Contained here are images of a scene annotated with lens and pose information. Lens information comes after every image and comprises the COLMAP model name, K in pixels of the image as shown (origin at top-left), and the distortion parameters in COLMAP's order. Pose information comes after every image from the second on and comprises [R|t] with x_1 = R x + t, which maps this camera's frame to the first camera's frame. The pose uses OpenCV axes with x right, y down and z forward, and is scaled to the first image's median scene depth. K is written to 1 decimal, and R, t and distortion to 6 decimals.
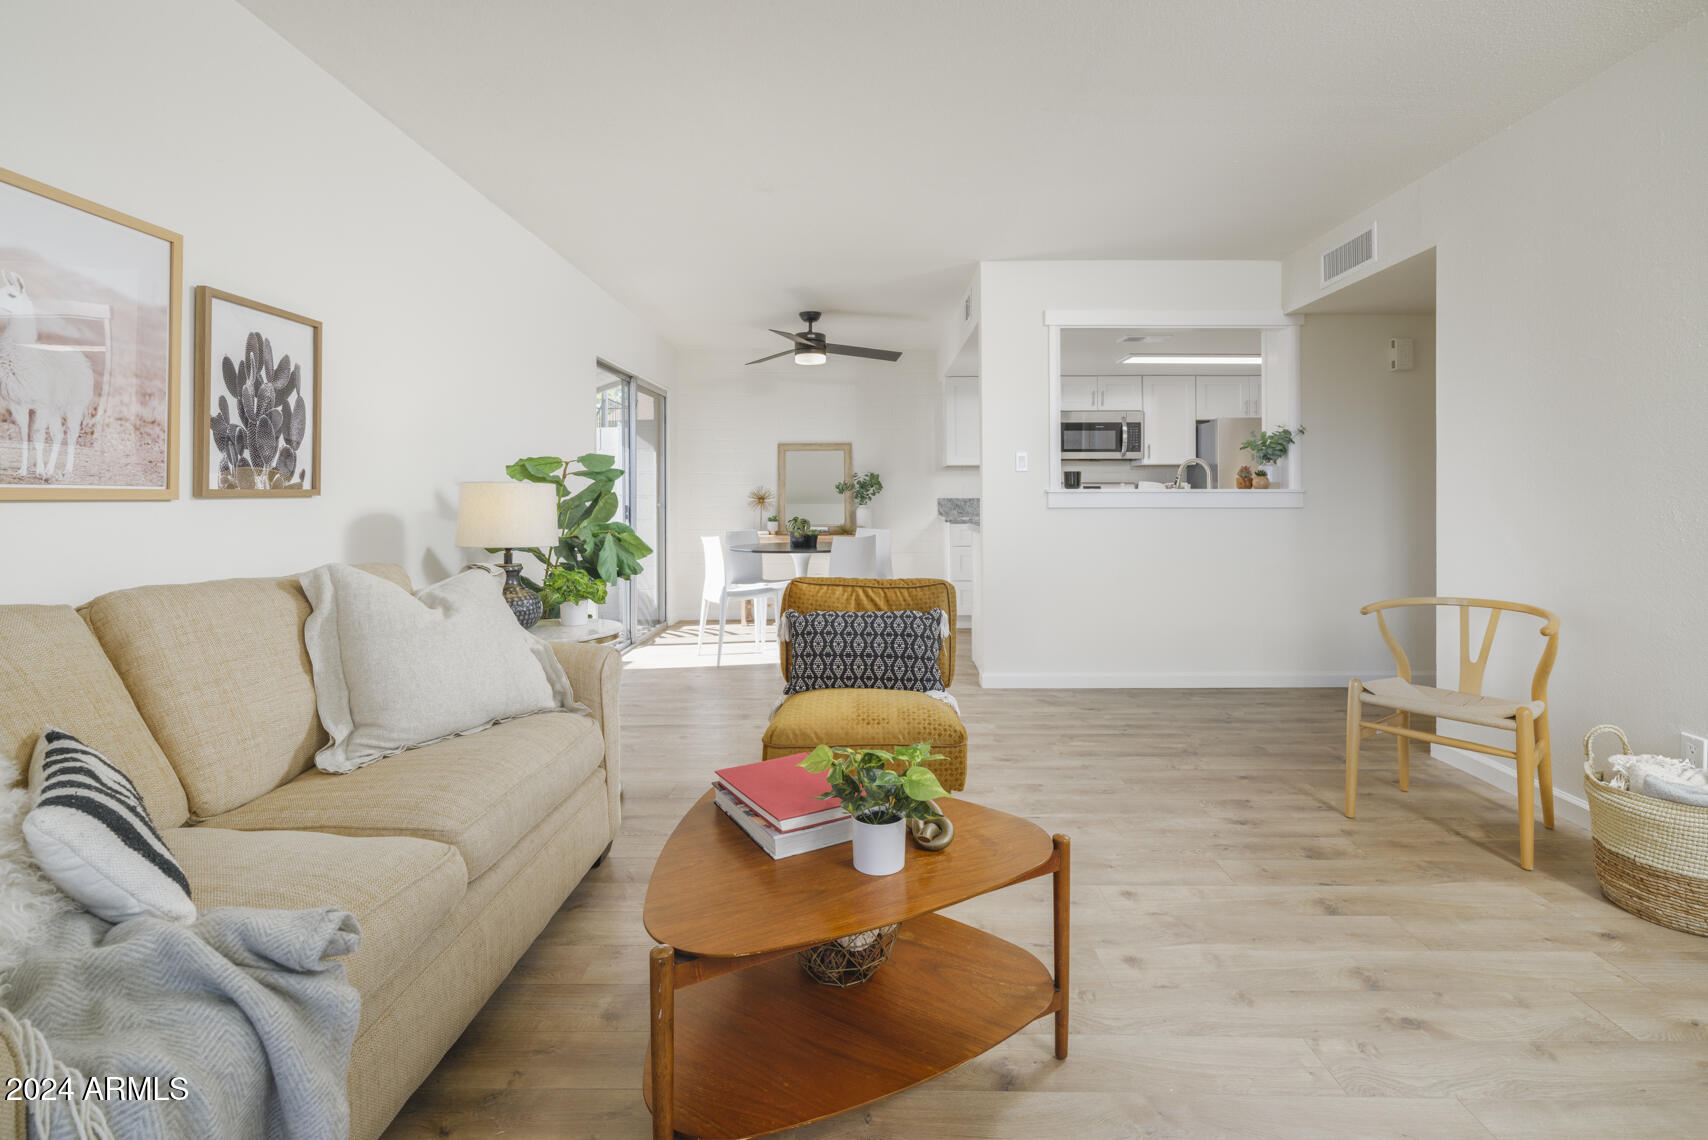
lens RADIAL K [[764.5, 0, 856.6], [0, 764.5, 495.5], [0, 0, 1]] dist [-0.003745, 0.000197]
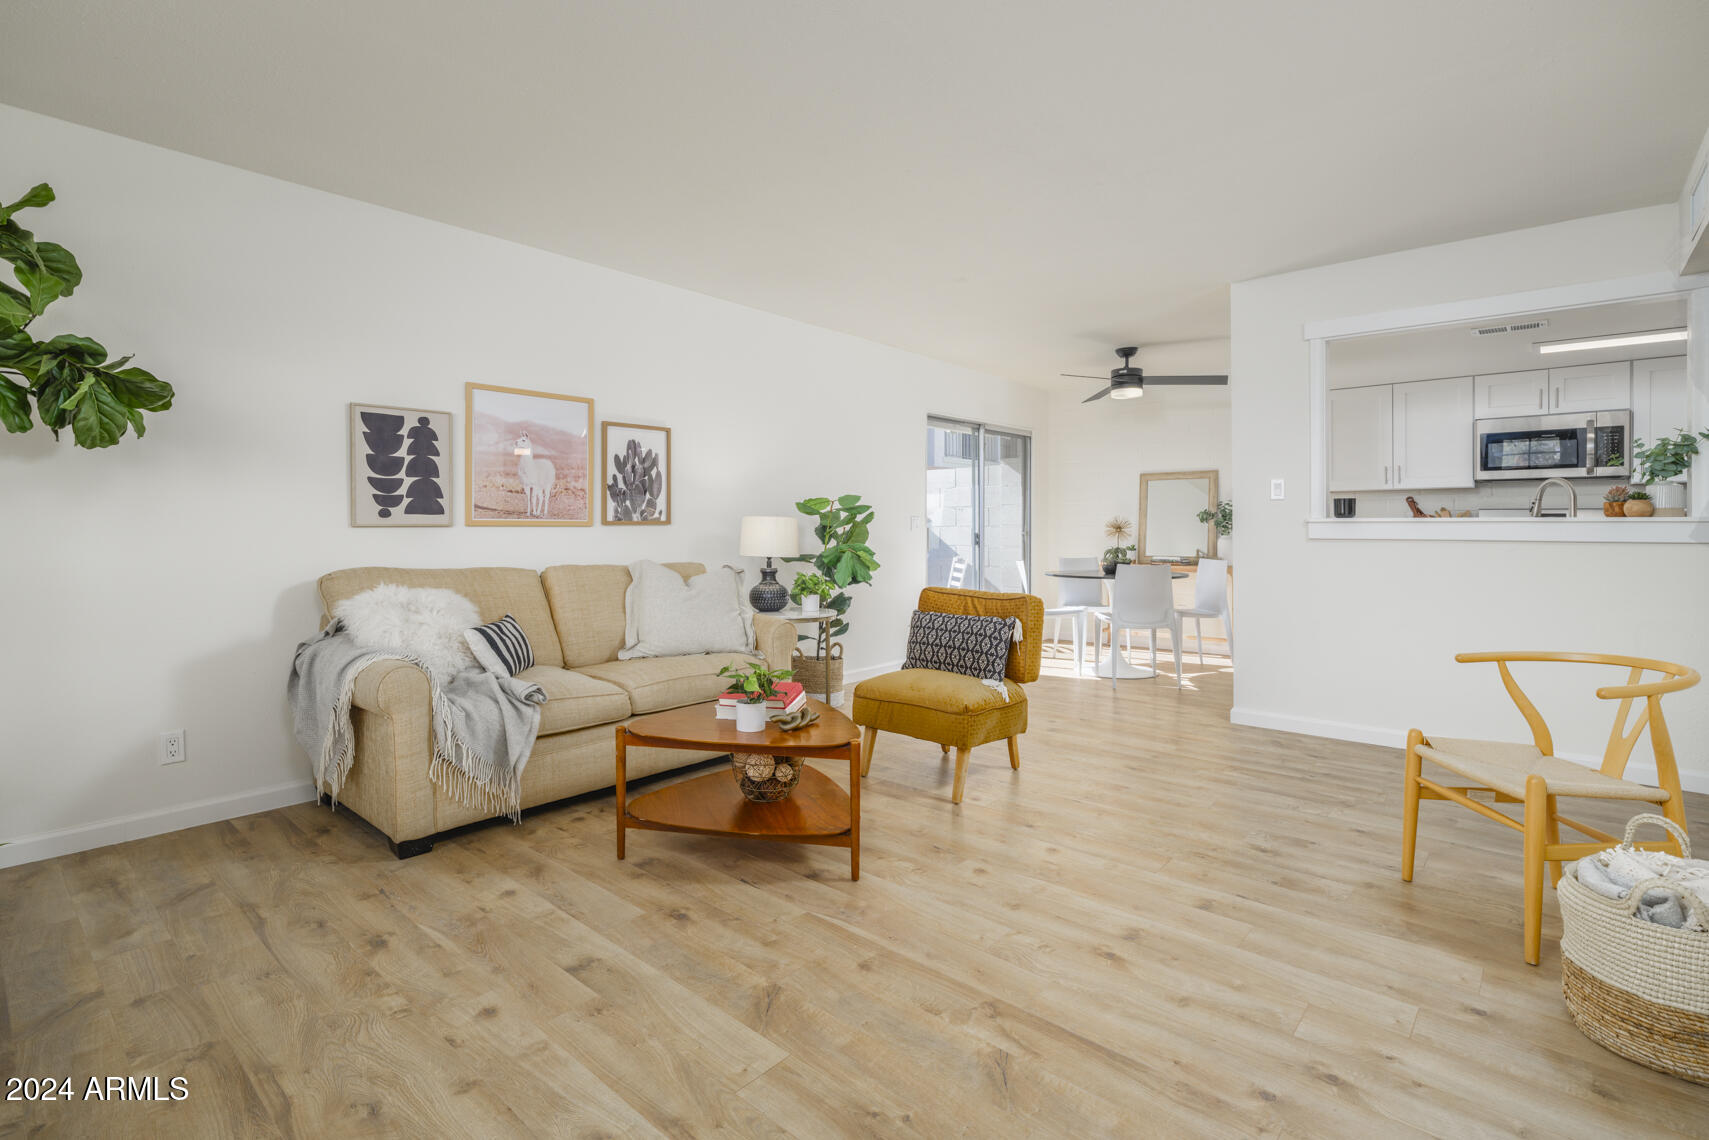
lens RADIAL K [[809.6, 0, 857.6], [0, 809.6, 532.3], [0, 0, 1]] dist [0.002858, -0.000513]
pose [[0.763120, 0.006884, -0.646220, 0.909604], [-0.001647, 0.999961, 0.008708, 0.001766], [0.646255, -0.005581, 0.763101, -0.182253]]
